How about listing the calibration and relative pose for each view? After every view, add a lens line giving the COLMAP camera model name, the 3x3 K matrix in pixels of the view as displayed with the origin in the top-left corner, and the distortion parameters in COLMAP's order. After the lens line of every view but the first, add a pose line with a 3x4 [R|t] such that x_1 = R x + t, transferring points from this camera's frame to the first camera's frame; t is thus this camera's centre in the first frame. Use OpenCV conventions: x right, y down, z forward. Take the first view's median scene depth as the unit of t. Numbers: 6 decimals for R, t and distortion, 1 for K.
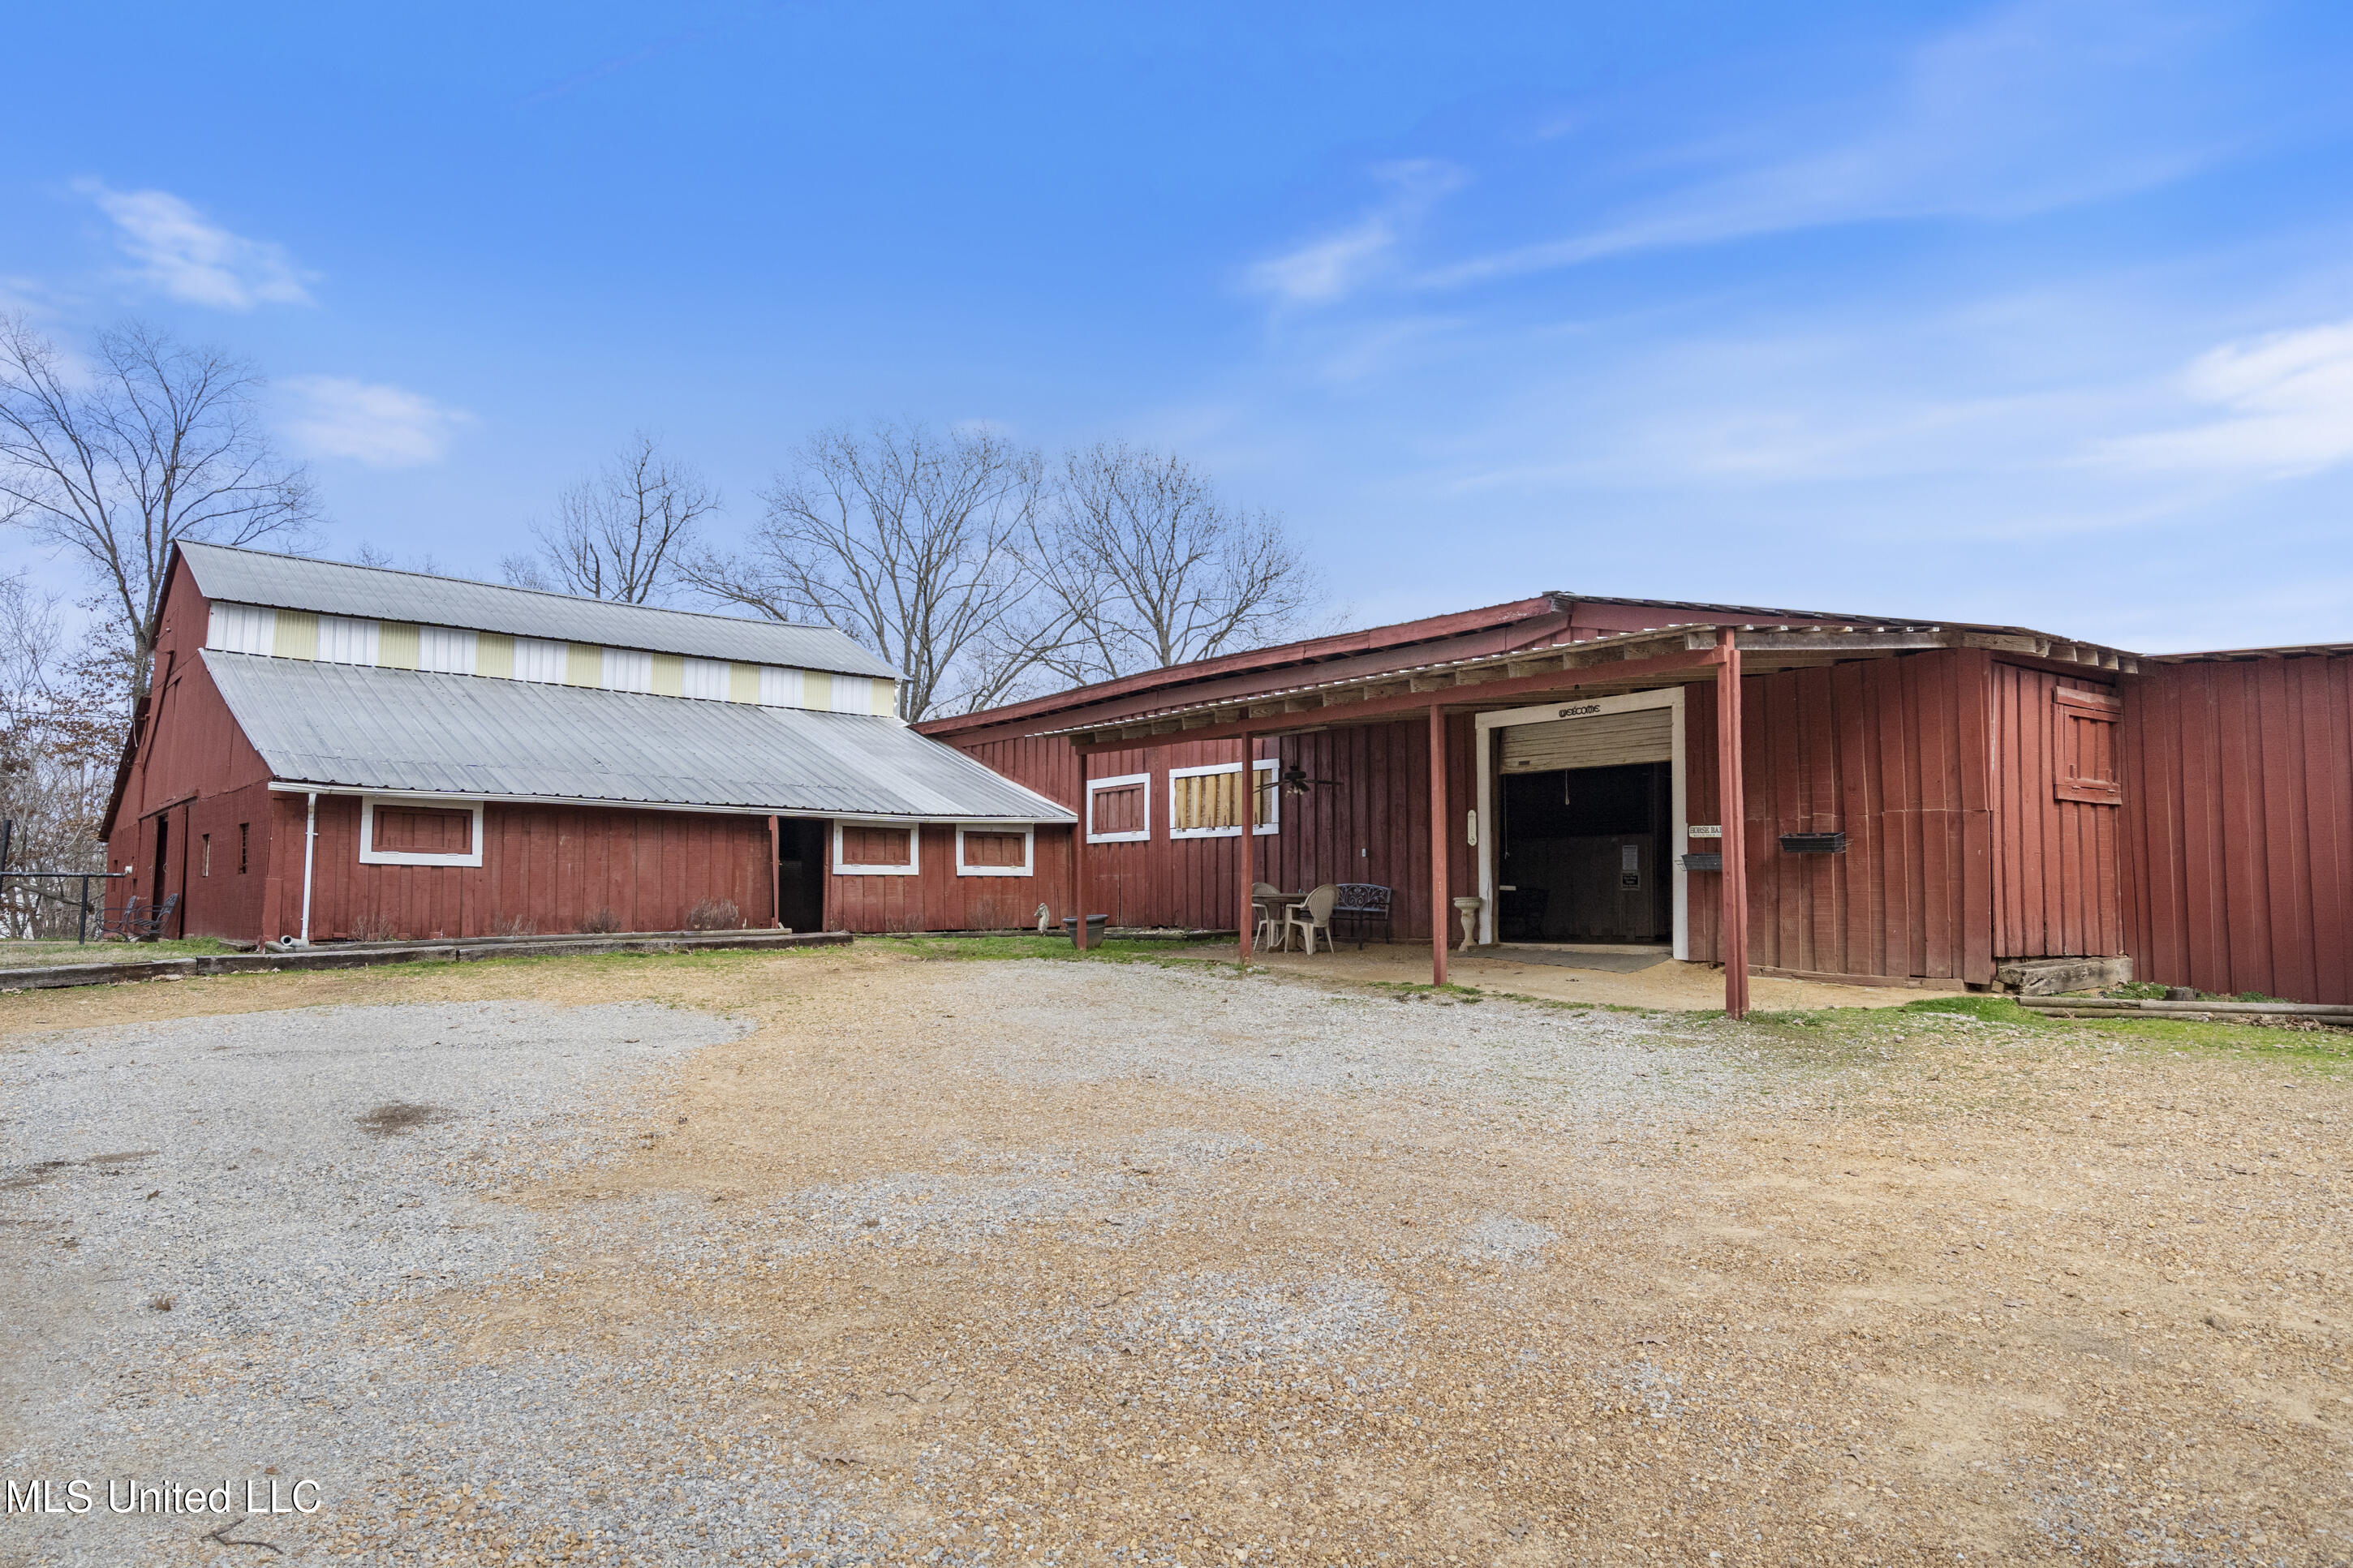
lens RADIAL K [[1276.9, 0, 1176.9], [0, 1276.9, 829.3], [0, 0, 1]] dist [0.009088, -0.000113]
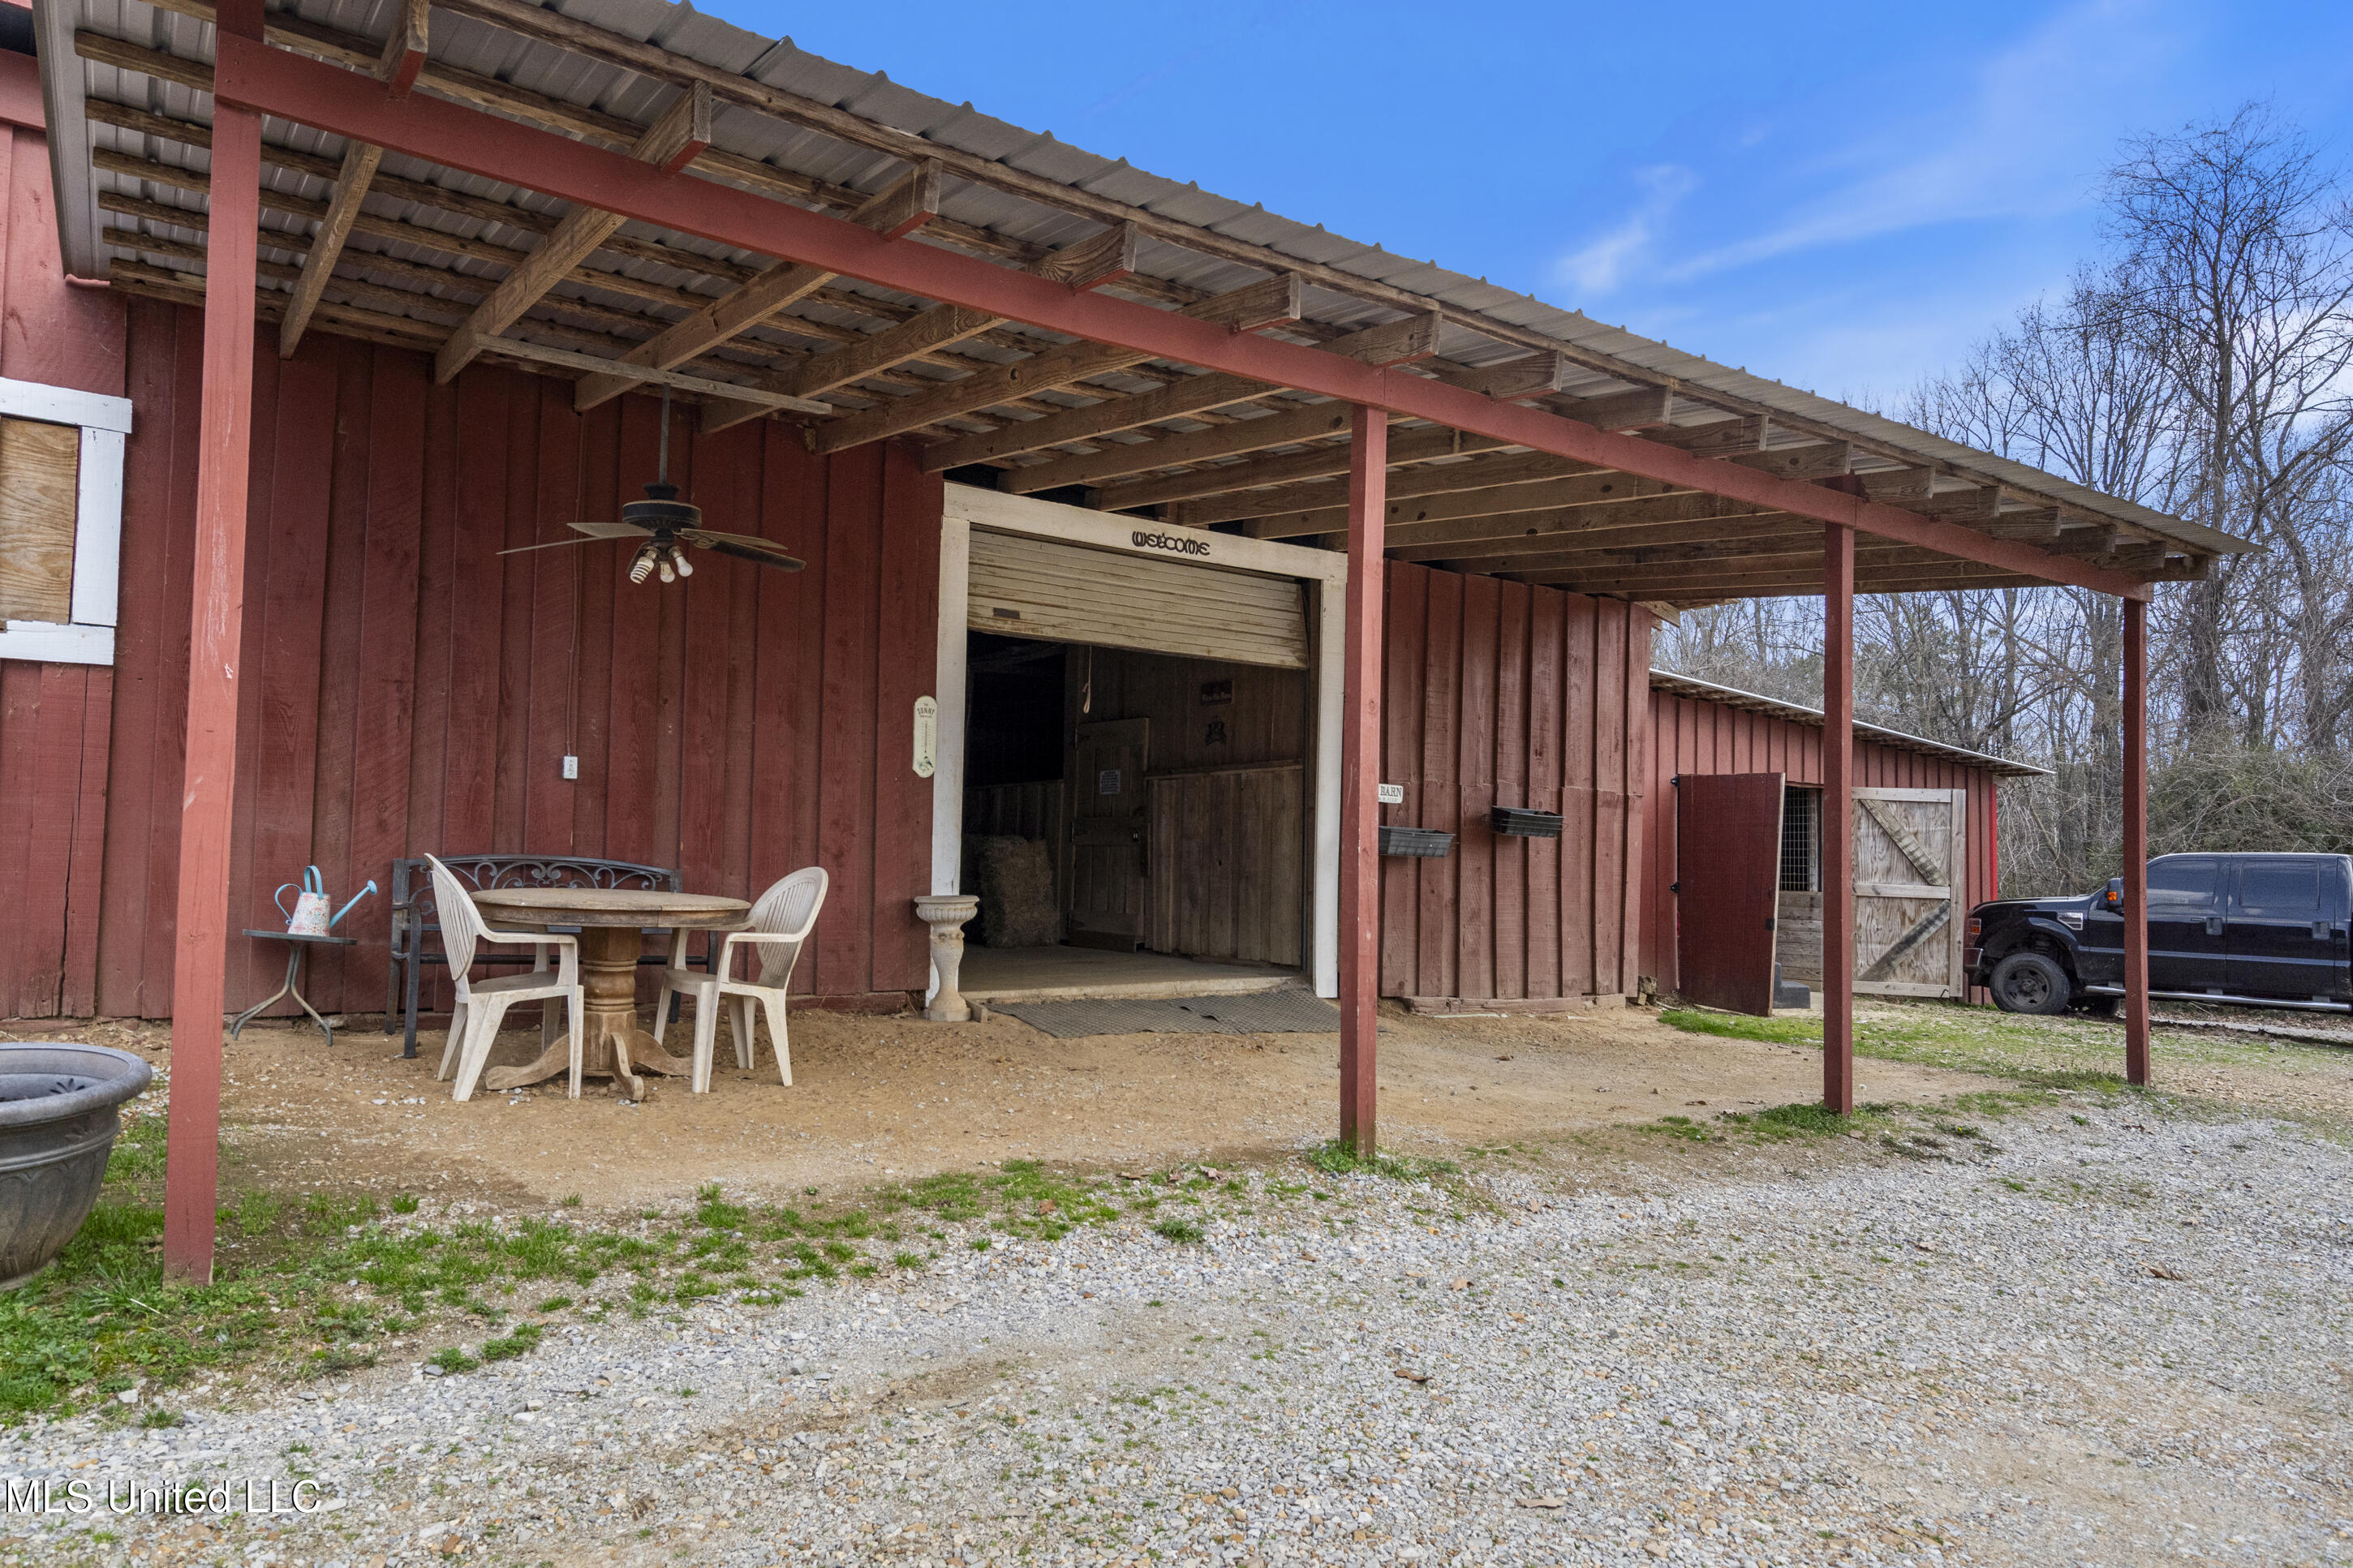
lens RADIAL K [[1276.9, 0, 1176.9], [0, 1276.9, 829.3], [0, 0, 1]] dist [0.009088, -0.000113]
pose [[0.154686, 0.024698, 0.987655, -0.206057], [-0.075471, 0.997062, -0.013113, 0.032600], [-0.985077, -0.072511, 0.156096, 0.902342]]
